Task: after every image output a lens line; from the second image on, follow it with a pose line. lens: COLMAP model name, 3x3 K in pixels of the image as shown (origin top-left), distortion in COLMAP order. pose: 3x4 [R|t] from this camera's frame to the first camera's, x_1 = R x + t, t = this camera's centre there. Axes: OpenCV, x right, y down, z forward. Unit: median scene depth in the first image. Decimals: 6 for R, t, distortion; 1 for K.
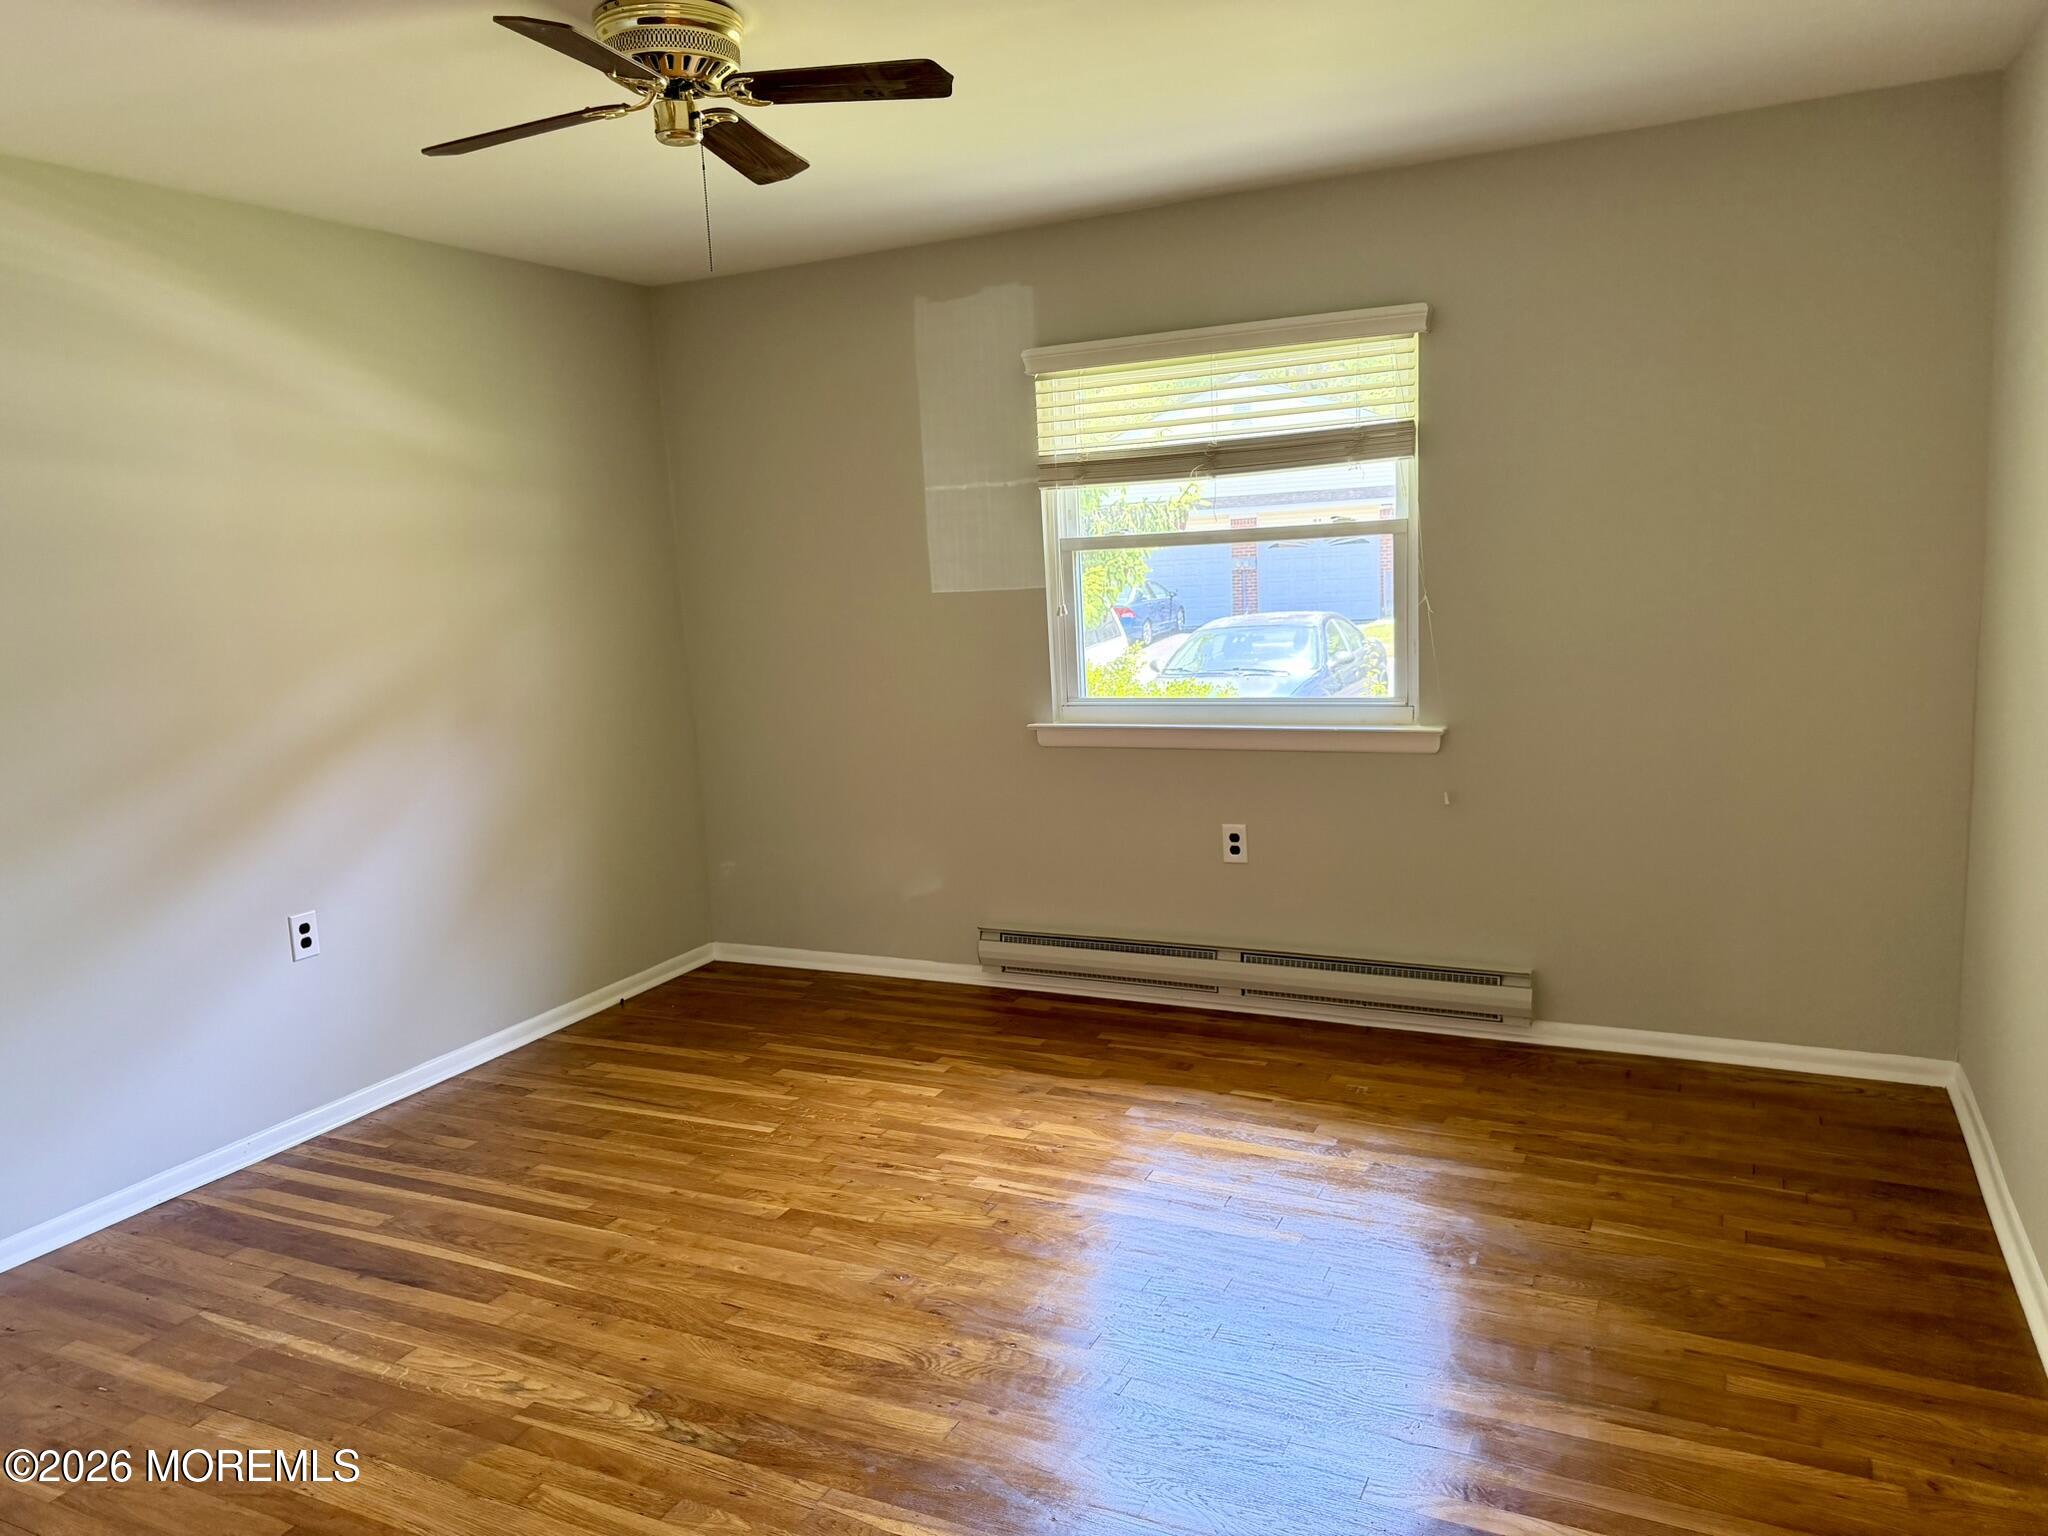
lens RADIAL K [[1451.8, 0, 1021.3], [0, 1451.8, 748.8], [0, 0, 1]] dist [0.053417, -0.069301]
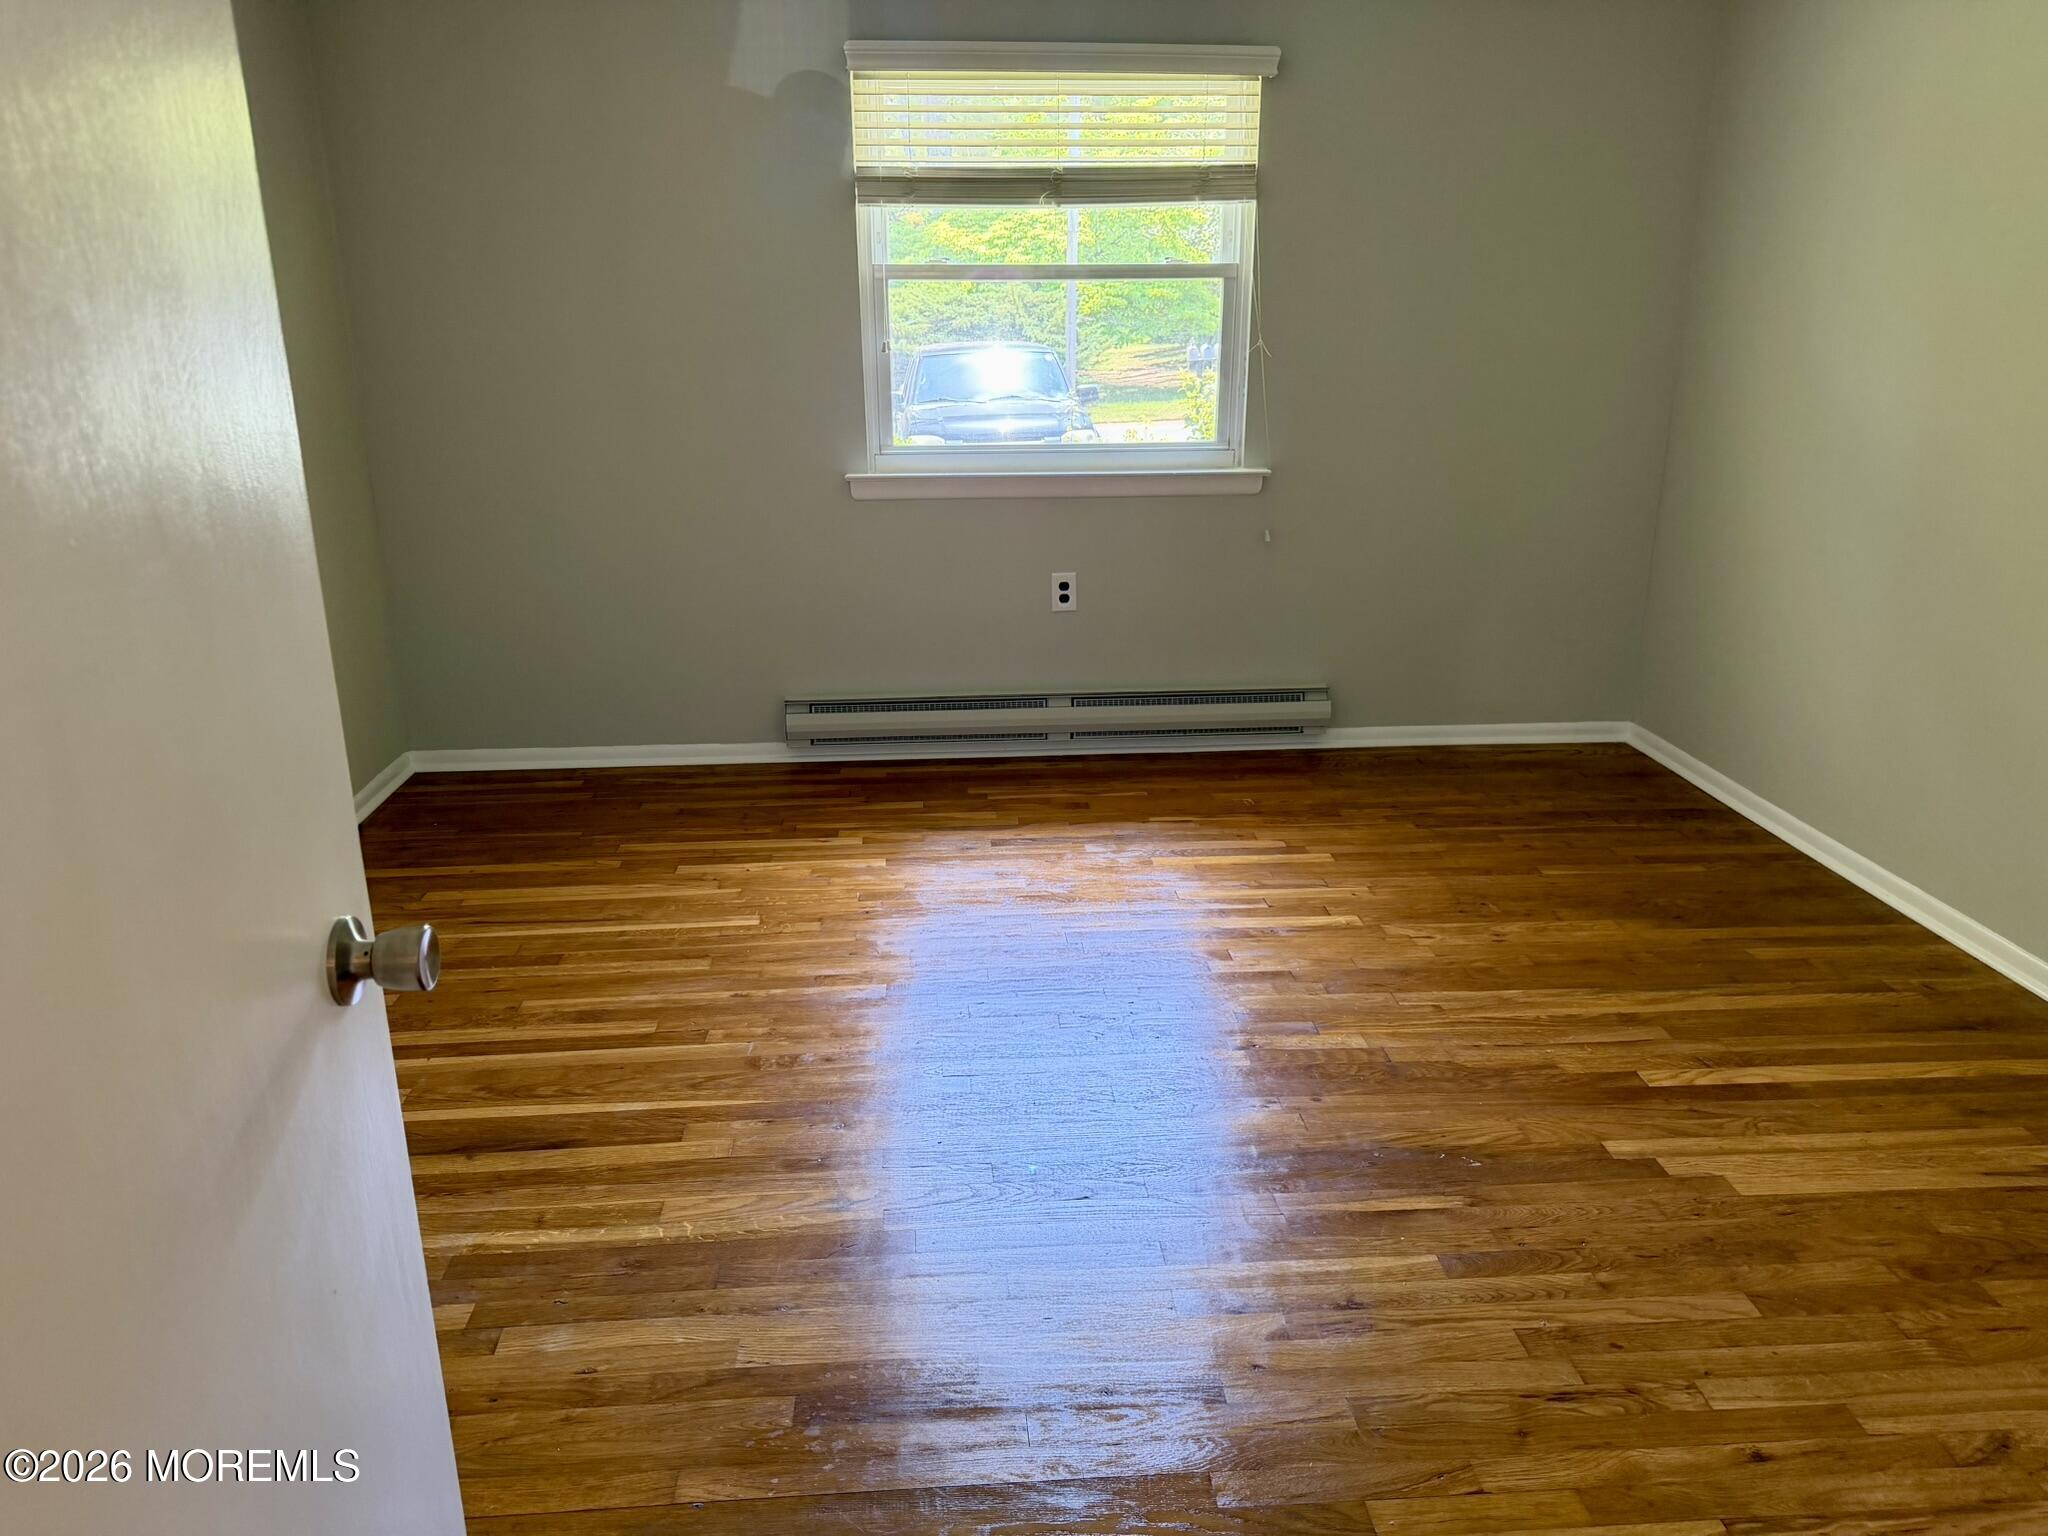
lens RADIAL K [[1451.8, 0, 1013.9], [0, 1451.8, 755.4], [0, 0, 1]] dist [0.053417, -0.069301]
pose [[0.860393, -0.102311, 0.499255, -0.427403], [0.031686, 0.988485, 0.147963, 0.029567], [-0.508645, -0.111487, 0.853728, 0.150908]]
